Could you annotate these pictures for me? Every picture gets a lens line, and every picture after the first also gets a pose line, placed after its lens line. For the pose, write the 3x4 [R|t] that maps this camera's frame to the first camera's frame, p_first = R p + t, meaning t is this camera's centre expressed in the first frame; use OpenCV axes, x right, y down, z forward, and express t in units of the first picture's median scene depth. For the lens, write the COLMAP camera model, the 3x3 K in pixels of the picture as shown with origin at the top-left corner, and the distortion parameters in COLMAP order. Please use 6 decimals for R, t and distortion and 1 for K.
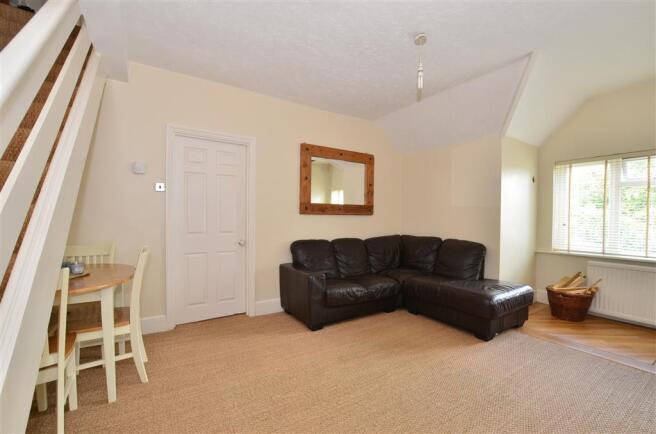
lens RADIAL K [[290.7, 0, 335.1], [0, 290.7, 220.4], [0, 0, 1]] dist [-0.037379, 0.008675]
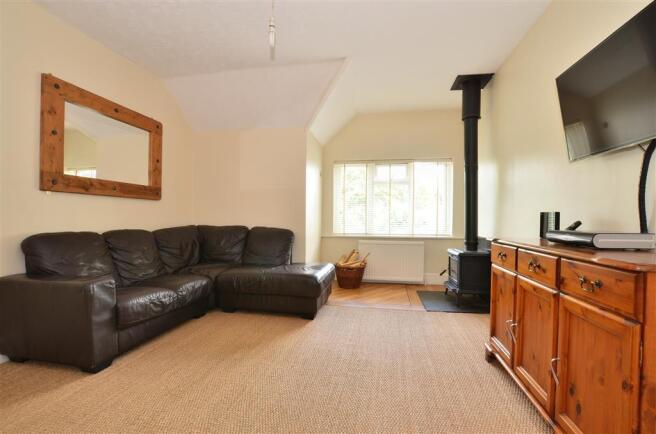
lens RADIAL K [[290.7, 0, 335.1], [0, 290.7, 220.4], [0, 0, 1]] dist [-0.037379, 0.008675]
pose [[0.686480, -0.008287, 0.727102, -0.135592], [0.007810, 0.999961, 0.004023, 0.045503], [-0.727107, 0.002917, 0.686518, 0.170310]]
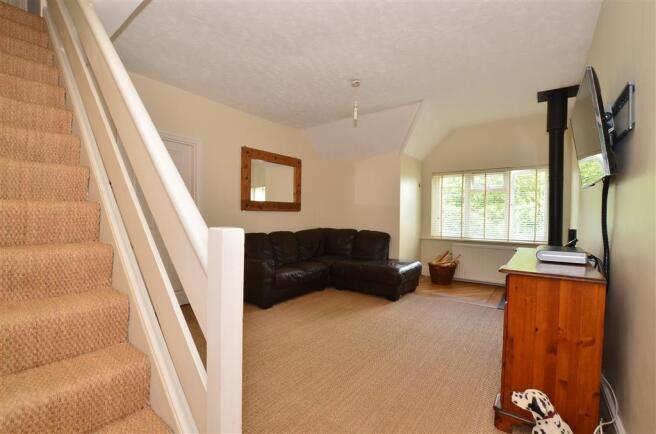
lens RADIAL K [[290.7, 0, 335.1], [0, 290.7, 220.4], [0, 0, 1]] dist [-0.037379, 0.008675]
pose [[0.938436, -0.009635, 0.345318, -0.178782], [0.004848, 0.999880, 0.014725, 0.002057], [-0.345418, -0.012144, 0.938370, -0.174687]]
